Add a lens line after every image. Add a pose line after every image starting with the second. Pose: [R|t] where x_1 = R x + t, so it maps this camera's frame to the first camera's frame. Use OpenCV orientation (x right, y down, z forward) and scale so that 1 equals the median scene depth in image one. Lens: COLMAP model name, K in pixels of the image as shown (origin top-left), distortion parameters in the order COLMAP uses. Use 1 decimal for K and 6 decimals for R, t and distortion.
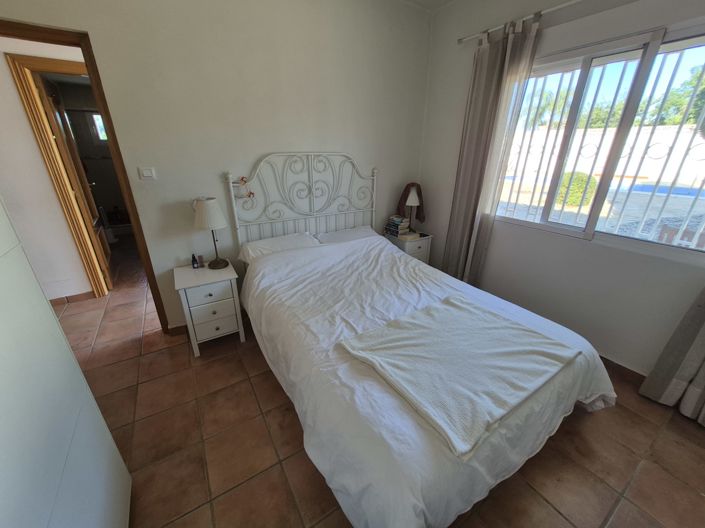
lens RADIAL K [[273.9, 0, 349.1], [0, 273.9, 261.2], [0, 0, 1]] dist [0.002787, -0.002250]
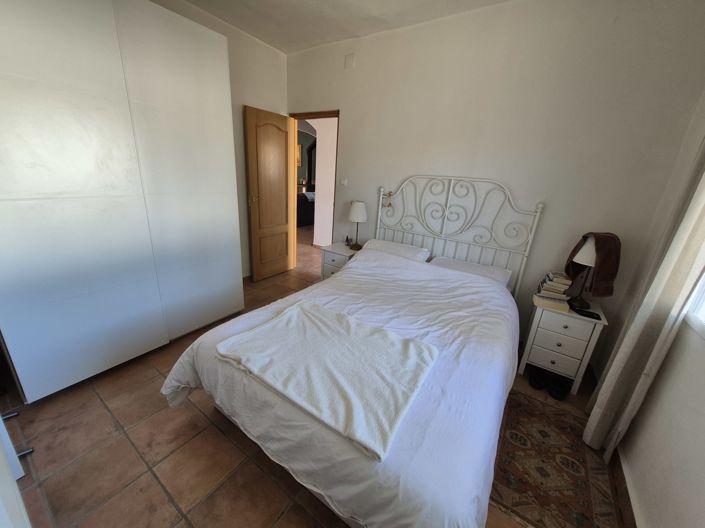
lens RADIAL K [[273.9, 0, 349.6], [0, 273.9, 261.6], [0, 0, 1]] dist [0.002787, -0.002250]
pose [[0.403190, 0.304423, -0.862997, 0.760368], [-0.398317, 0.907408, 0.133996, -0.098643], [0.823882, 0.289721, 0.487115, 0.291312]]
